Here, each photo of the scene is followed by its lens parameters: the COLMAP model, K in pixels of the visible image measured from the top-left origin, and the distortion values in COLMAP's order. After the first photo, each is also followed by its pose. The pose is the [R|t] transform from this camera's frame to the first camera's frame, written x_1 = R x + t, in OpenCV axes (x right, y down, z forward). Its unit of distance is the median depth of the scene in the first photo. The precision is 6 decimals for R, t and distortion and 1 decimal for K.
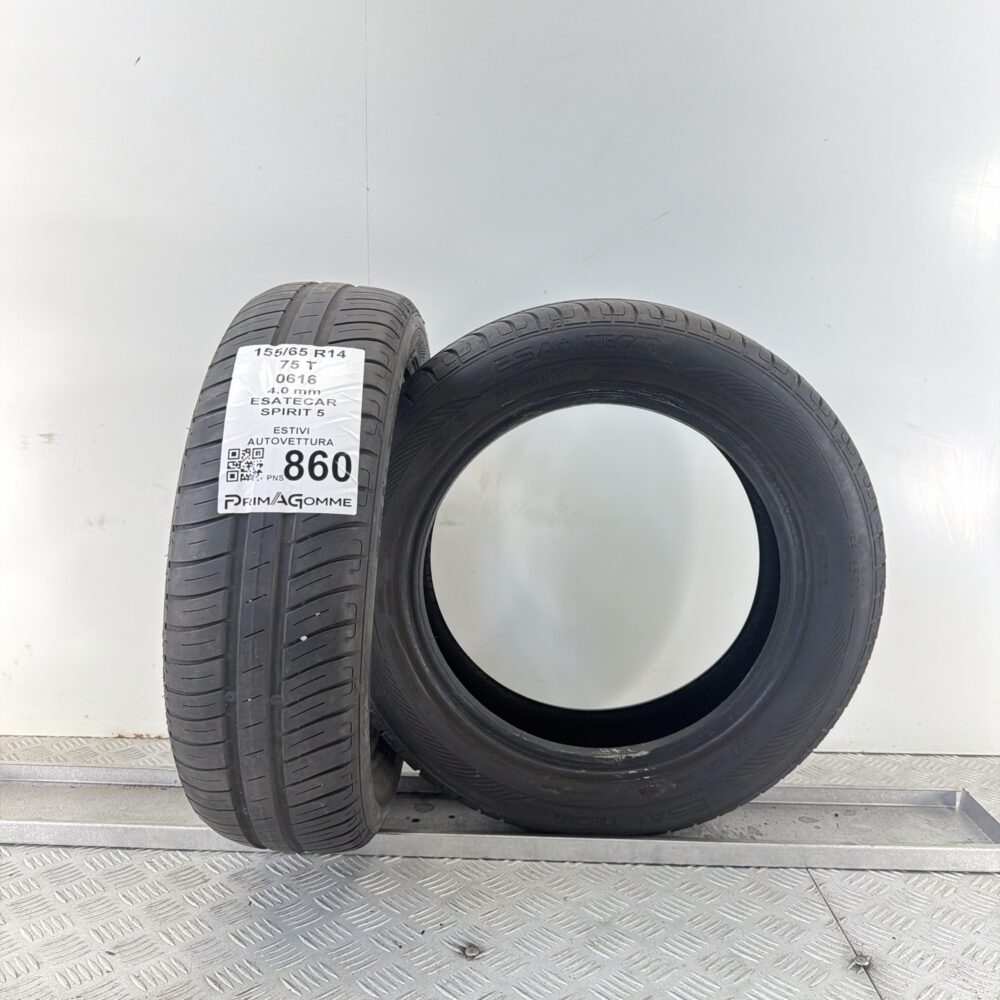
lens RADIAL K [[929.7, 0, 500.0], [0, 929.7, 500.0], [0, 0, 1]] dist [0.142718, -0.285038]
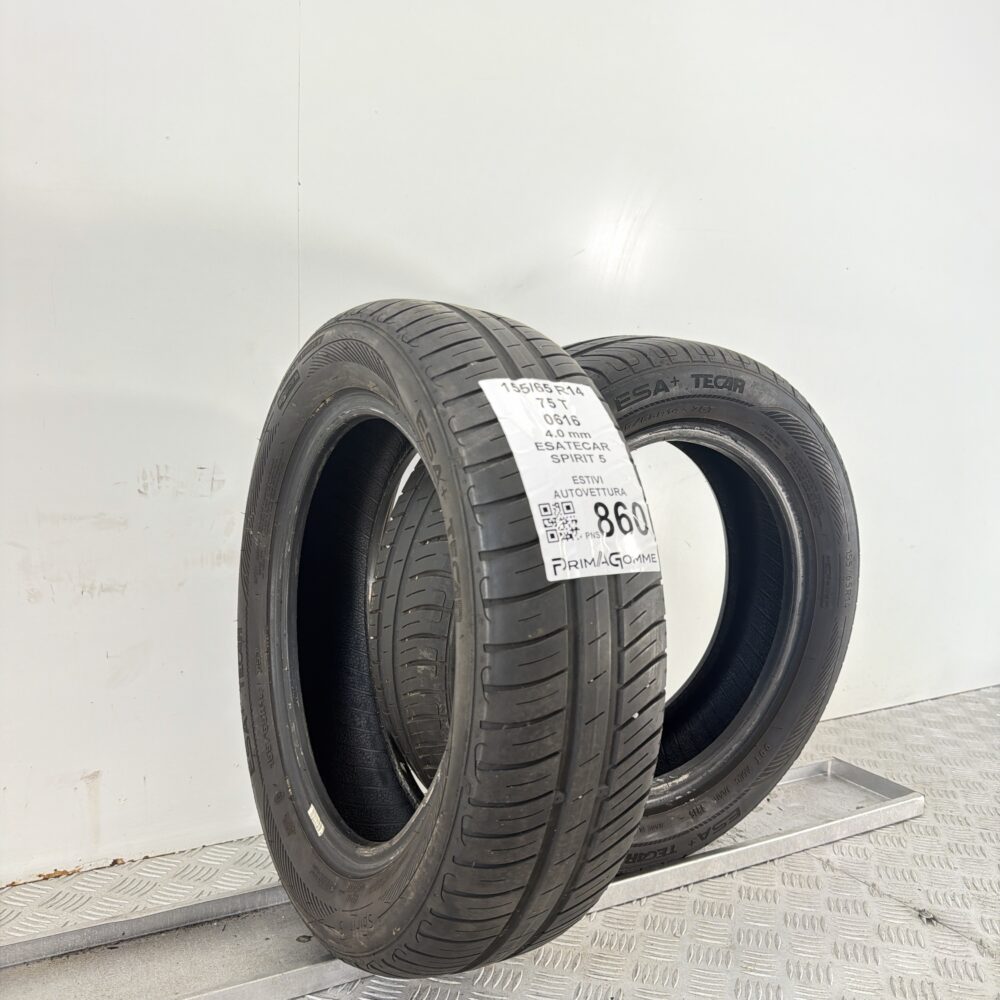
lens RADIAL K [[929.7, 0, 500.0], [0, 929.7, 500.0], [0, 0, 1]] dist [0.142718, -0.285038]
pose [[0.848409, -0.034692, 0.528203, -0.755796], [0.040646, 0.999174, 0.000339, -0.059091], [-0.527778, 0.021181, 0.849118, 0.303465]]
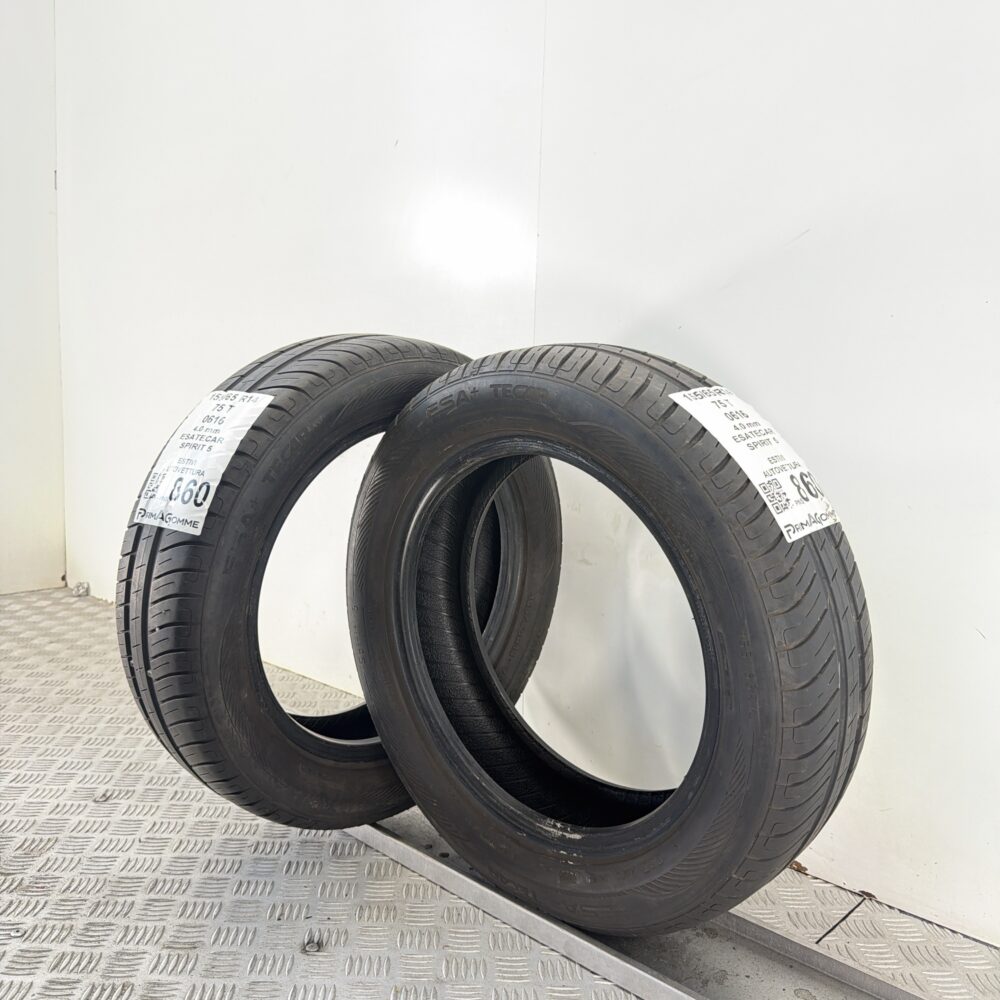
lens RADIAL K [[929.7, 0, 500.0], [0, 929.7, 500.0], [0, 0, 1]] dist [0.142718, -0.285038]
pose [[0.755006, 0.094891, -0.648815, 0.902646], [-0.103329, 0.994328, 0.025183, -0.098121], [0.647525, 0.048028, 0.760529, 0.325398]]
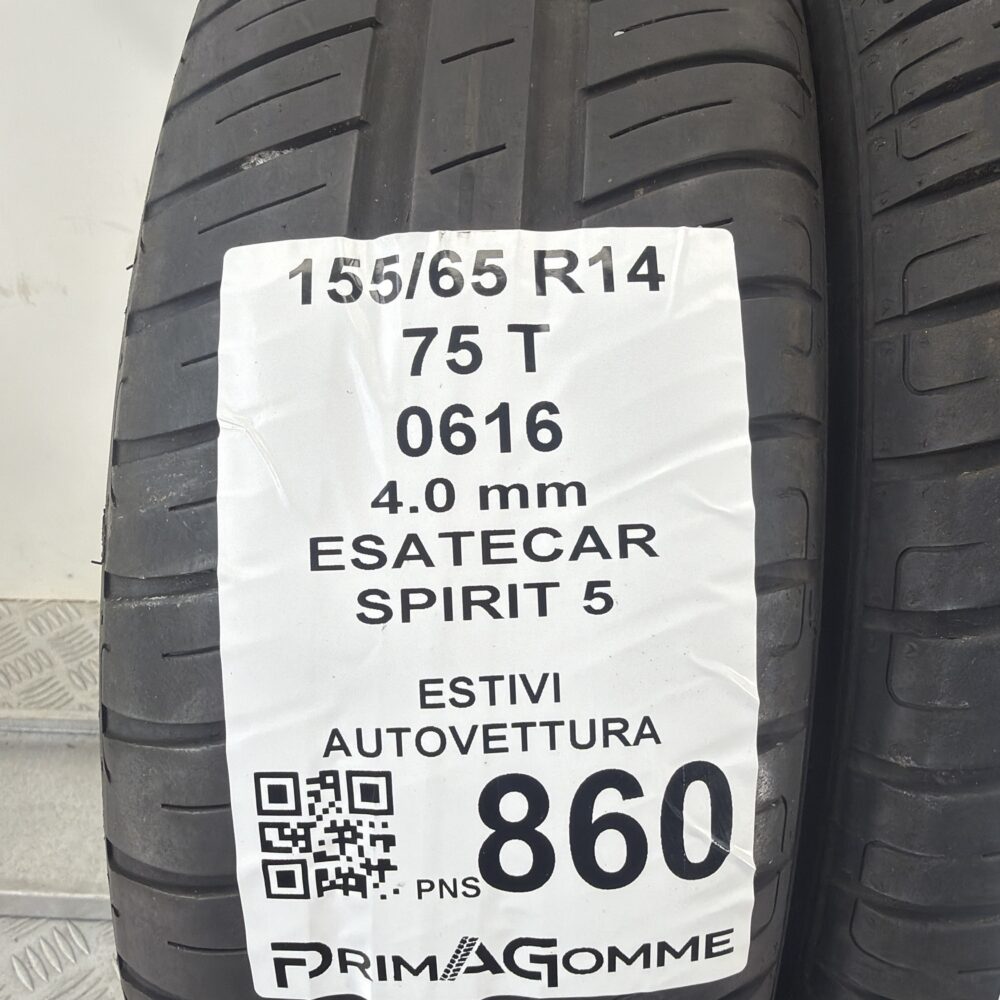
lens RADIAL K [[971.8, 0, 500.0], [0, 971.8, 500.0], [0, 0, 1]] dist [0.001917, 0.000620]
pose [[0.997723, -0.011213, -0.066513, -0.203138], [0.042311, 0.871992, 0.487689, -0.241564], [0.052531, -0.489392, 0.870480, 0.805686]]
